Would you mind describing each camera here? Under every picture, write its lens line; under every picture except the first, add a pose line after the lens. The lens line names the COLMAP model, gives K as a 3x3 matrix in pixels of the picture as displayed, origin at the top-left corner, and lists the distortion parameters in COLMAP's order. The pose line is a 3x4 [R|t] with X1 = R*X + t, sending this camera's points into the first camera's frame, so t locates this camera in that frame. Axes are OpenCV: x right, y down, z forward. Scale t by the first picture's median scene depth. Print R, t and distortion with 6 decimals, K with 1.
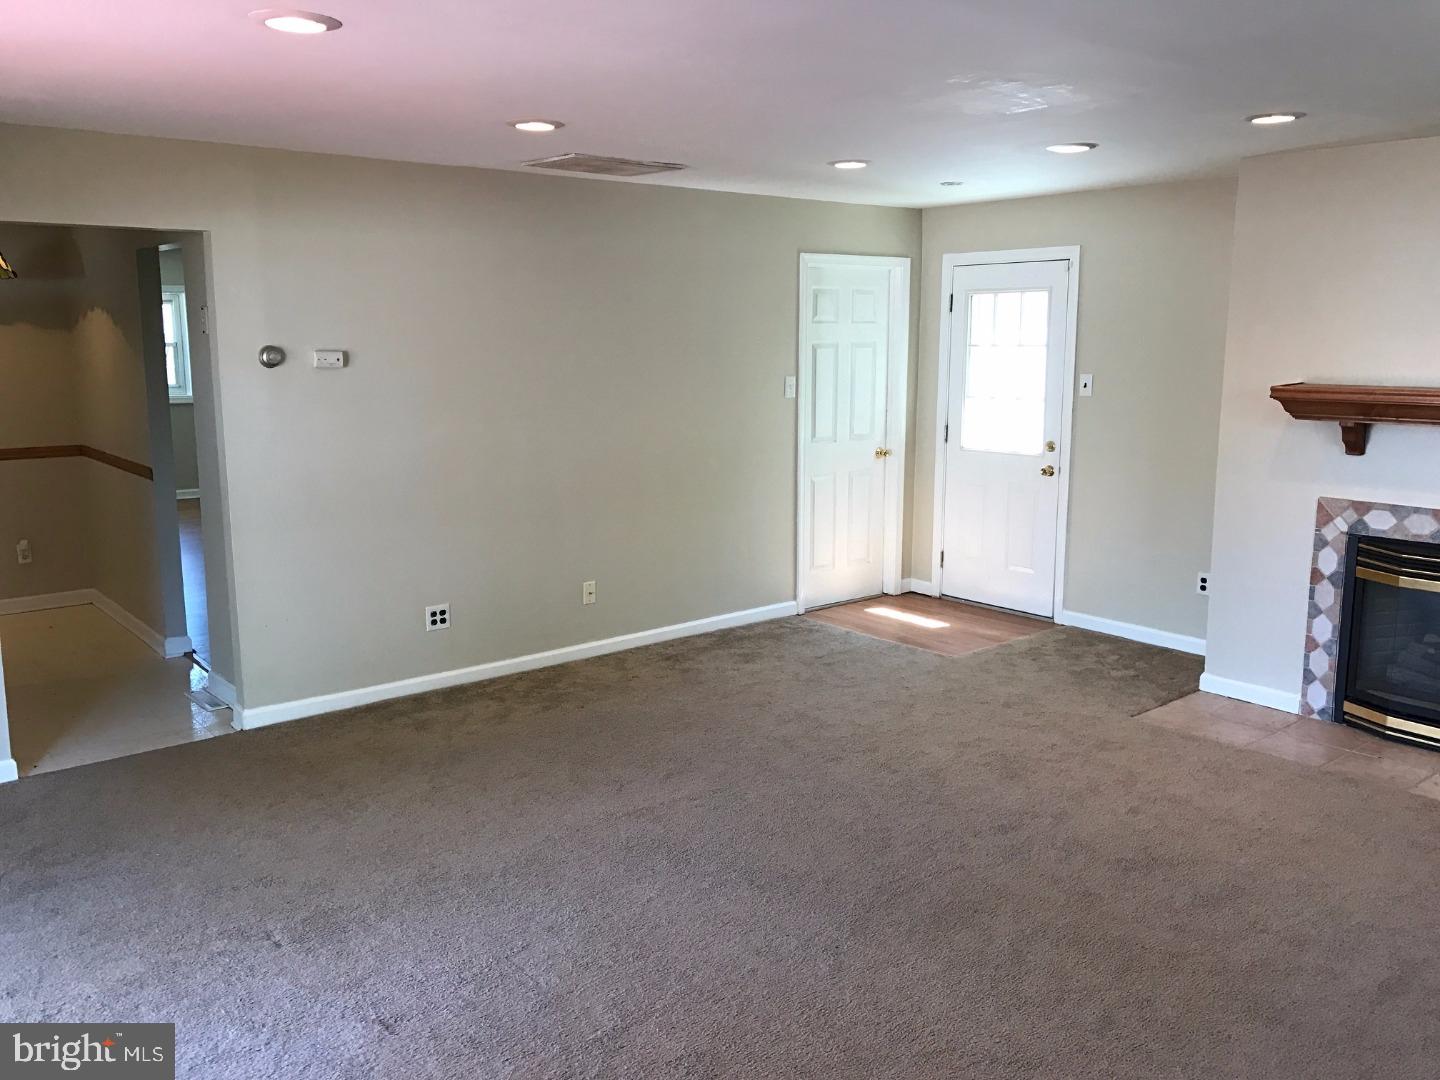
lens RADIAL K [[1180.5, 0, 719.9], [0, 1180.5, 547.1], [0, 0, 1]] dist [0.009176, -0.000847]
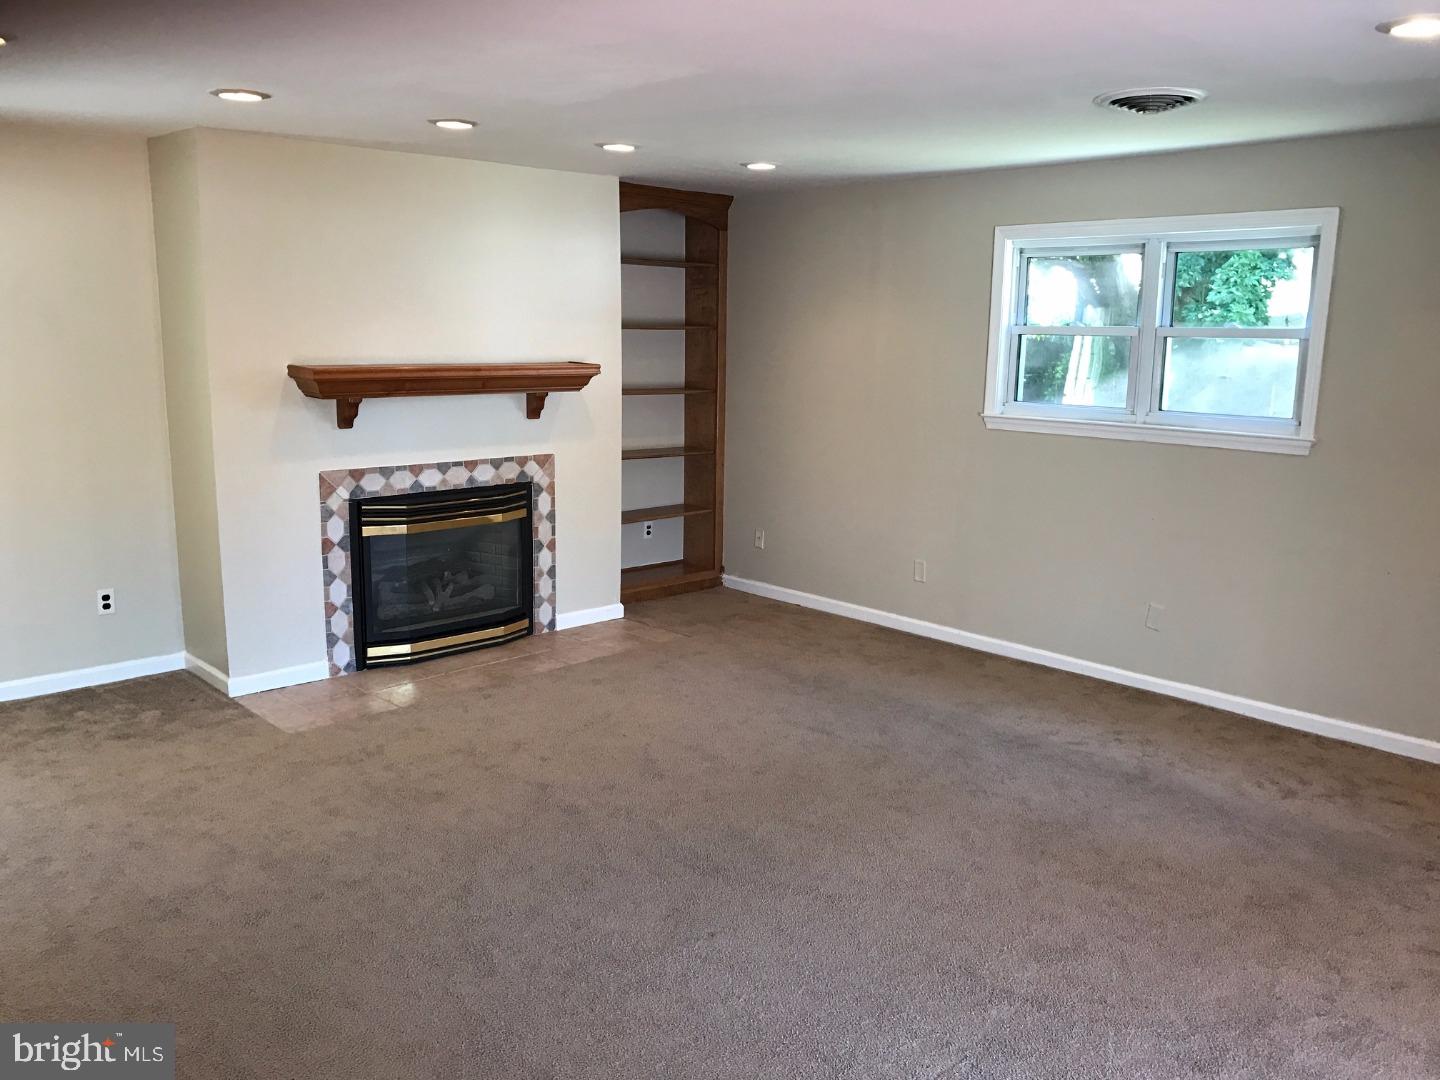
lens RADIAL K [[1180.5, 0, 728.0], [0, 1180.5, 532.6], [0, 0, 1]] dist [0.009176, -0.000847]
pose [[-0.103215, -0.168444, 0.980292, -0.584385], [0.160847, 0.969758, 0.183570, -0.126241], [-0.981568, 0.176624, -0.073000, 0.735015]]
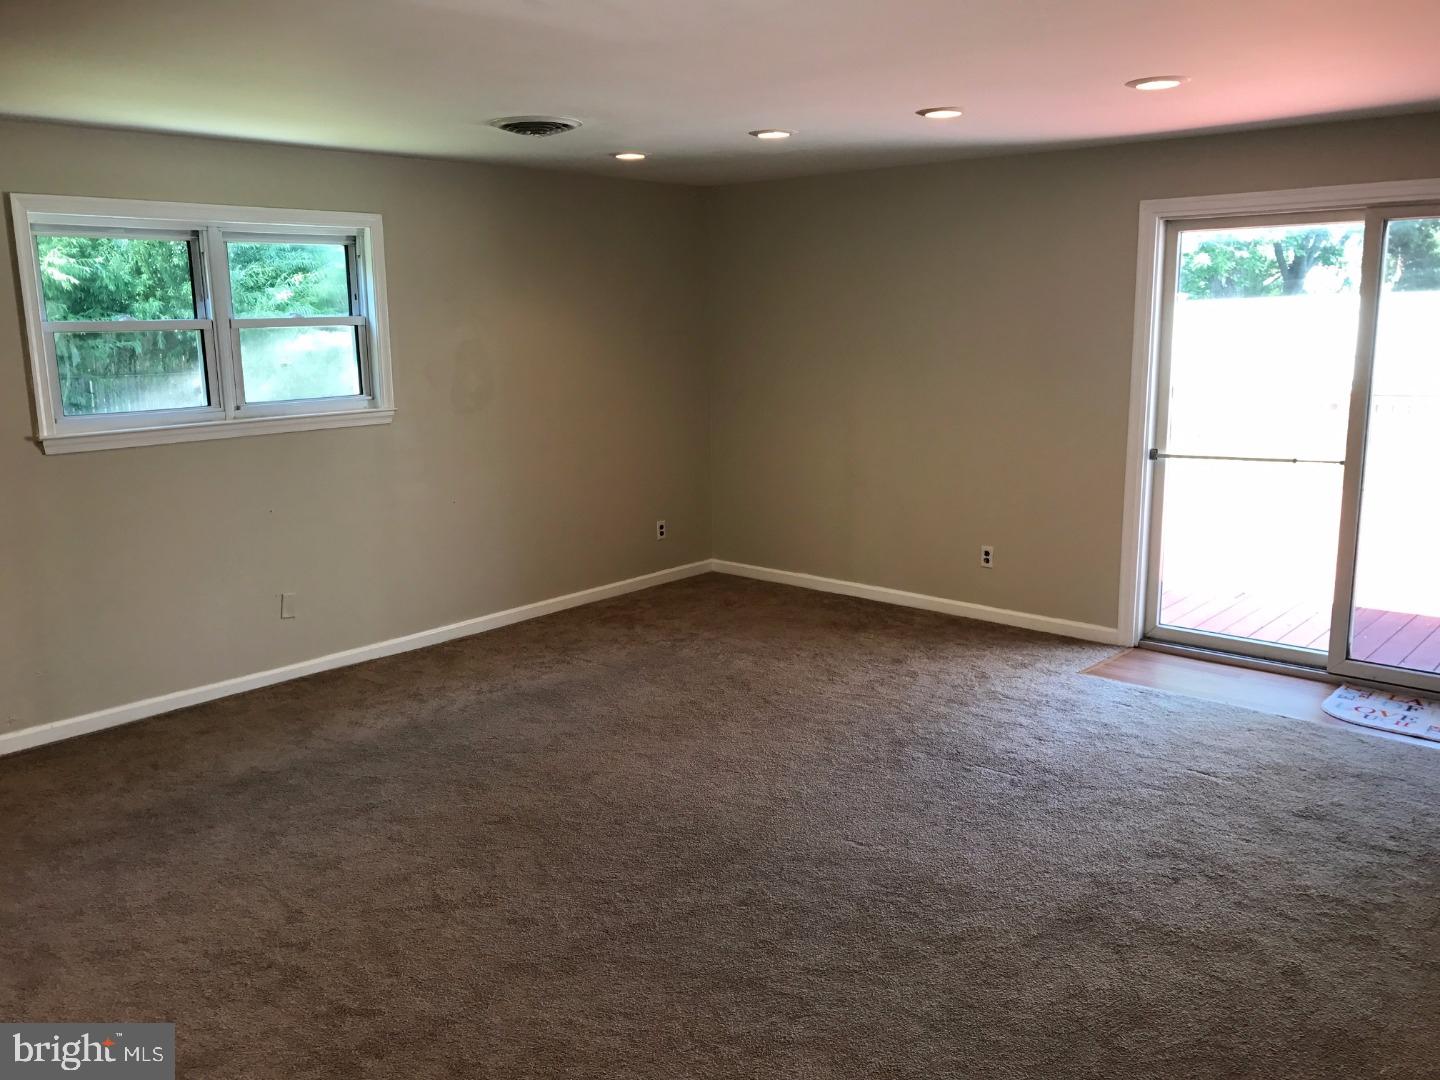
lens RADIAL K [[1180.5, 0, 727.7], [0, 1180.5, 536.9], [0, 0, 1]] dist [0.009176, -0.000847]
pose [[-0.981580, 0.054972, -0.182972, 0.236225], [-0.015087, 0.932416, 0.361073, -0.252059], [0.190455, 0.357183, -0.914411, 1.351959]]
